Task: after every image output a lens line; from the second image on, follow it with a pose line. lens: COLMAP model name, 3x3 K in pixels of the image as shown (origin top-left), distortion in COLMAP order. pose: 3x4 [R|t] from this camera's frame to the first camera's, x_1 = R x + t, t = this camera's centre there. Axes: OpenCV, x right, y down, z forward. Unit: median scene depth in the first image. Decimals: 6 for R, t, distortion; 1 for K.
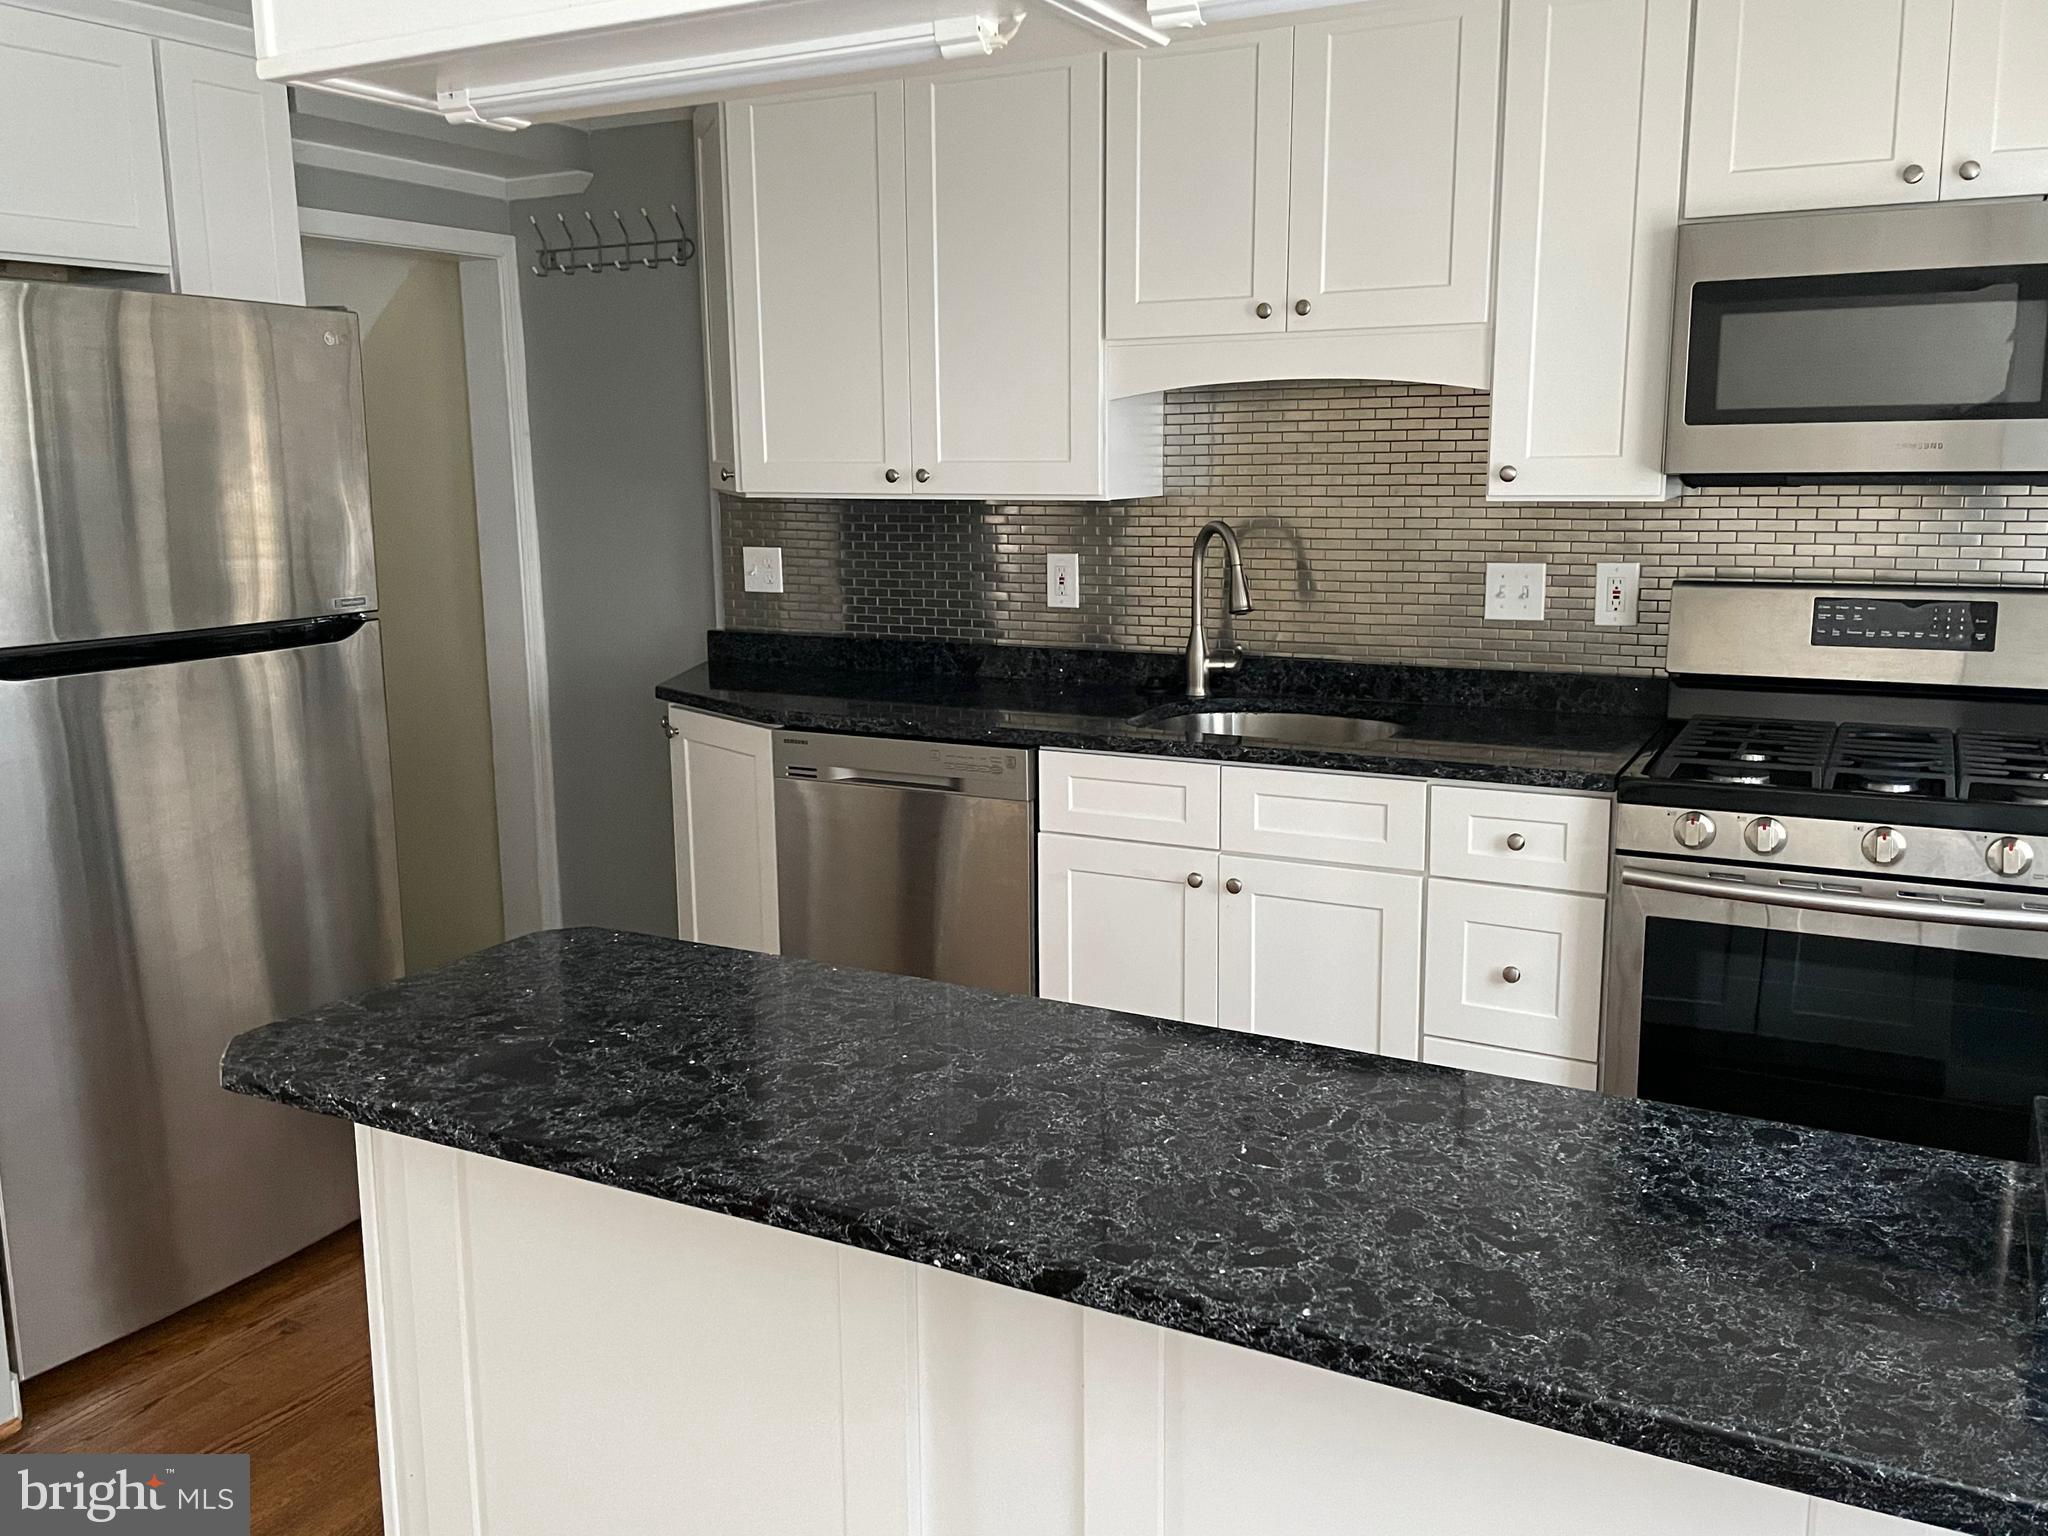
lens RADIAL K [[1686.9, 0, 1023.9], [0, 1686.9, 749.4], [0, 0, 1]] dist [0.105568, -0.150097]
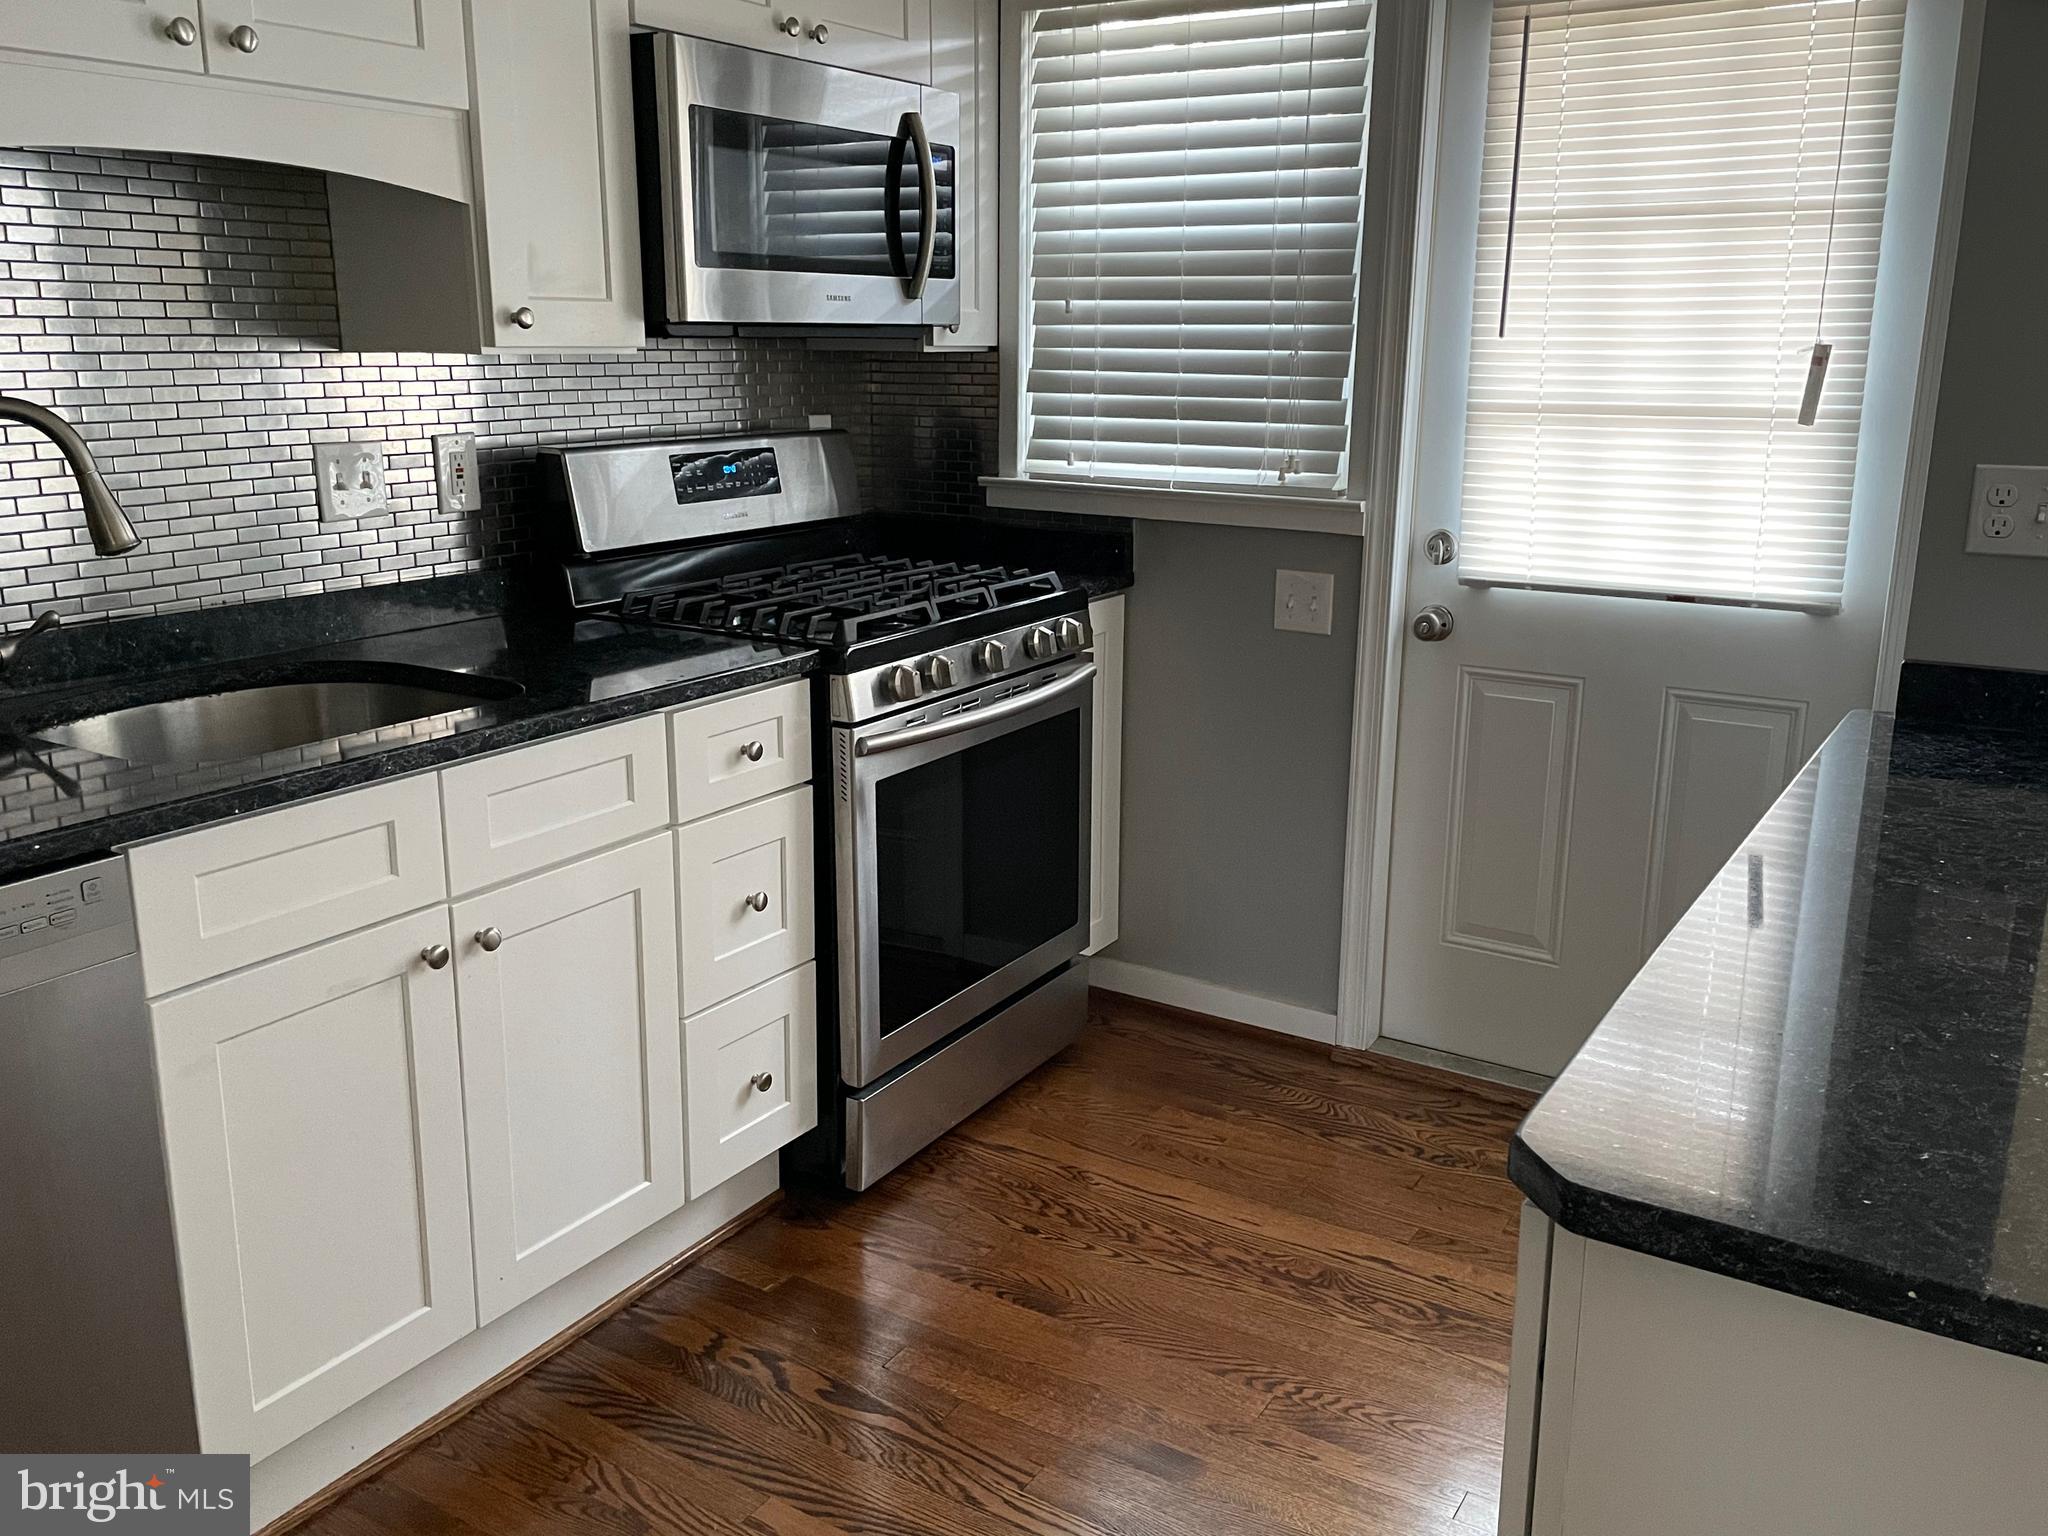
lens RADIAL K [[1686.9, 0, 1023.9], [0, 1686.9, 749.4], [0, 0, 1]] dist [0.105568, -0.150097]
pose [[0.068857, -0.226324, 0.971615, -0.435323], [0.168692, 0.962544, 0.212256, -0.086117], [-0.983261, 0.149288, 0.104457, 0.625330]]
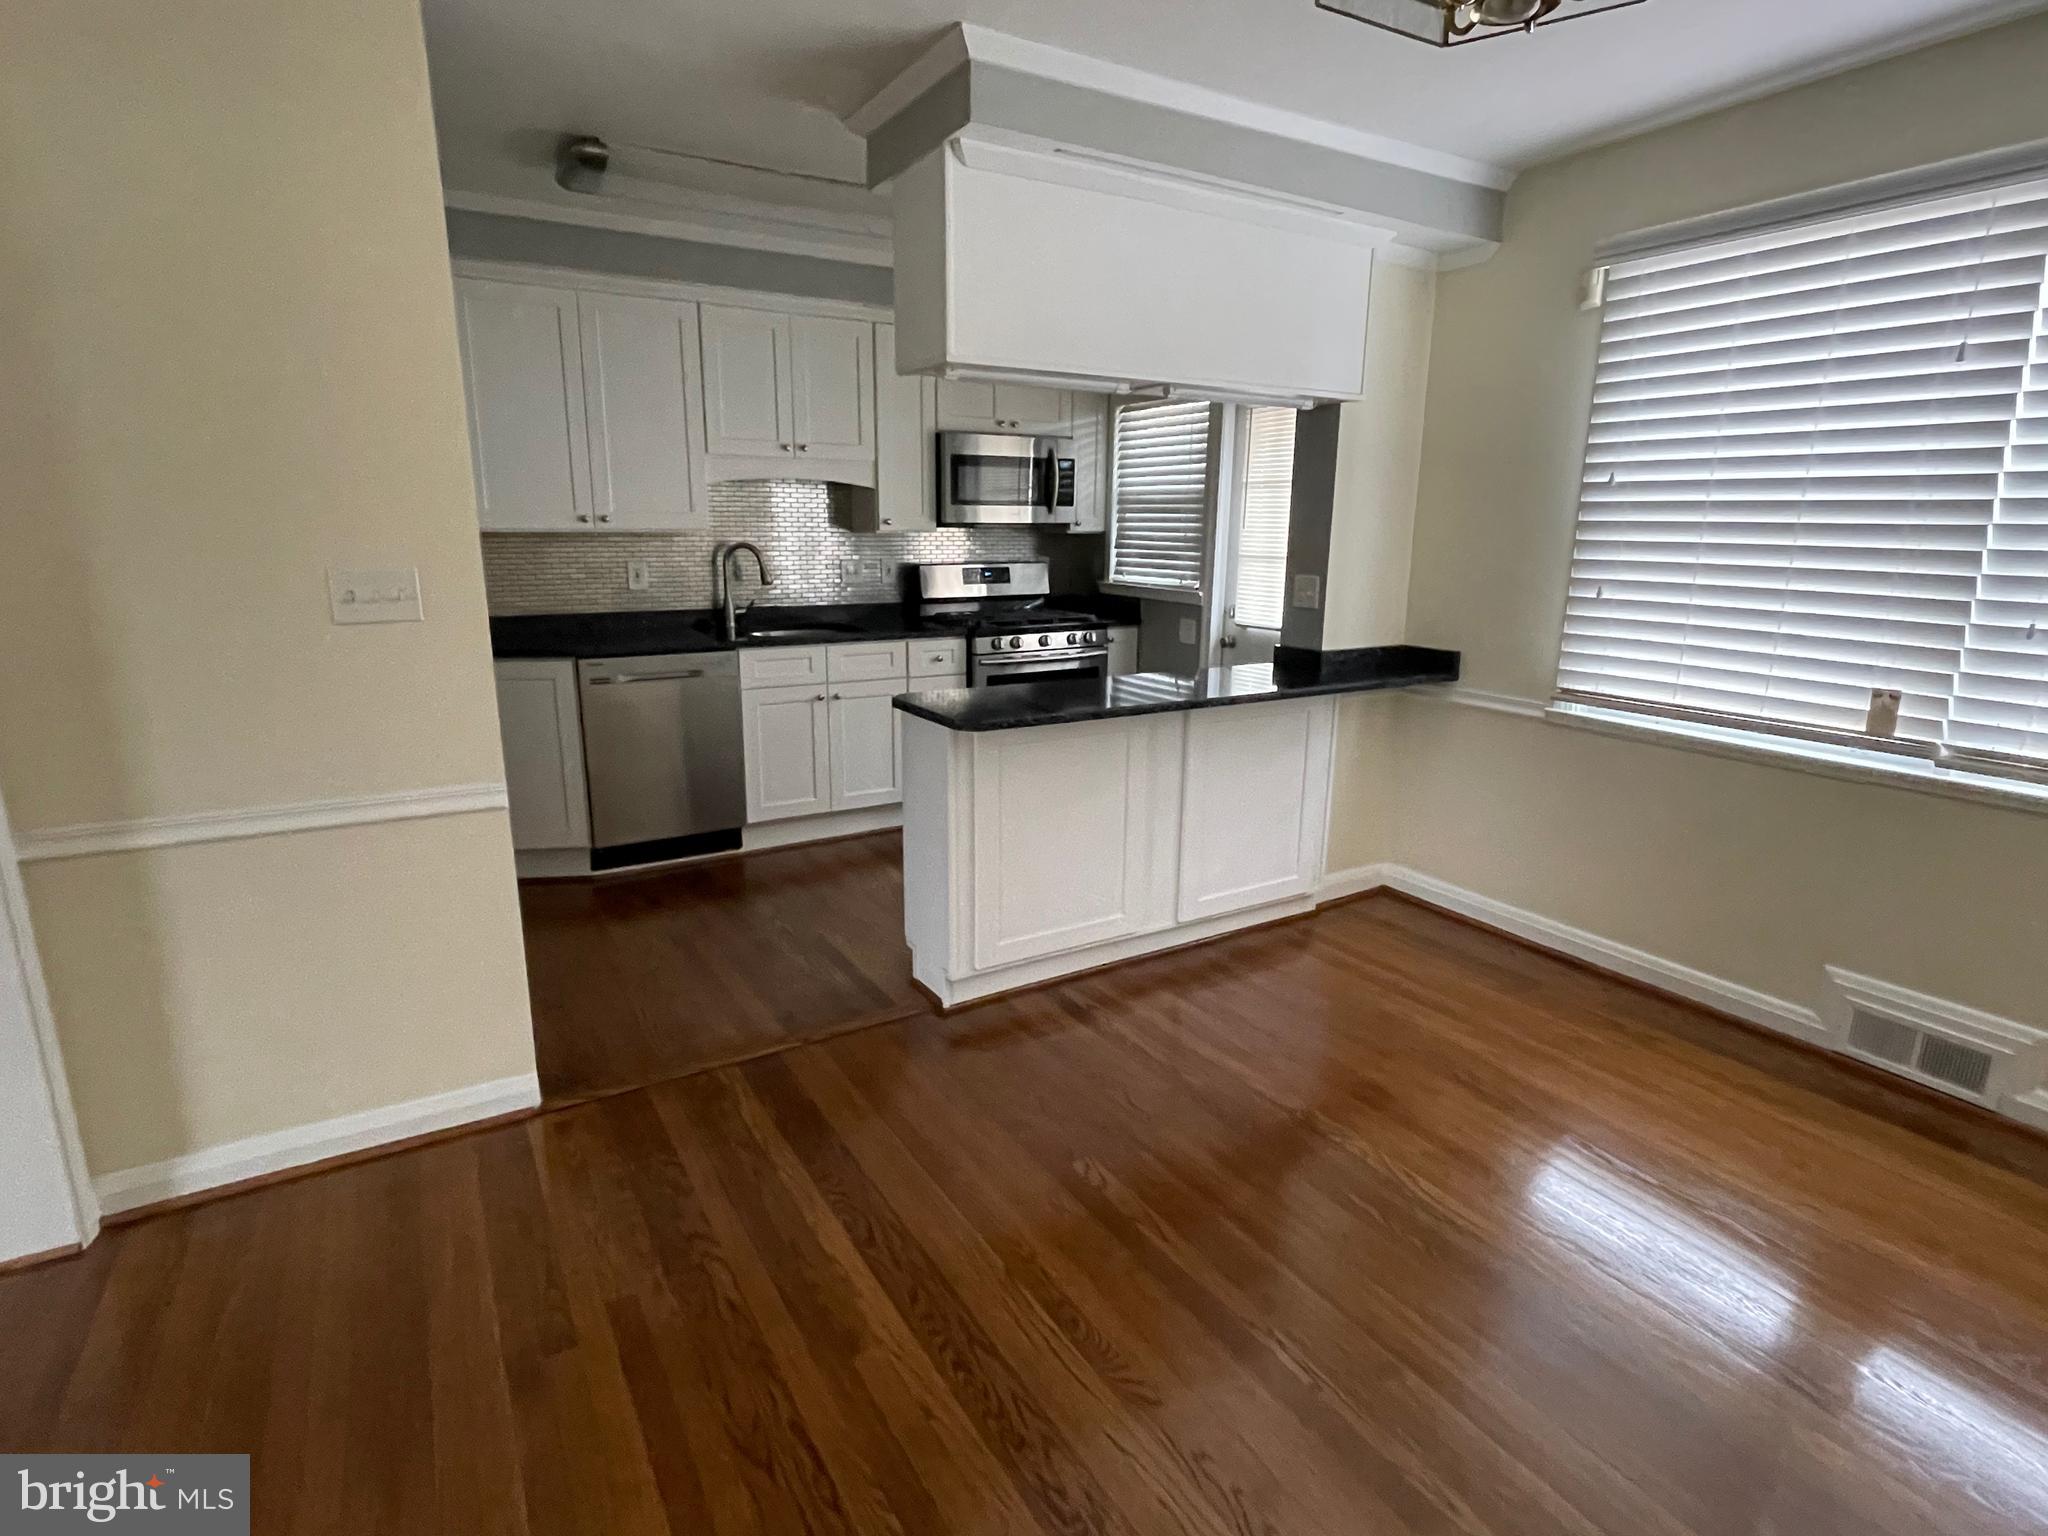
lens RADIAL K [[1009.7, 0, 1024.0], [0, 1009.7, 768.0], [0, 0, 1]] dist [0.003188, -0.000194]
pose [[0.514876, -0.187370, 0.836537, -0.825976], [0.136377, 0.981297, 0.135856, 0.020169], [-0.846347, 0.044135, 0.530800, 0.029401]]
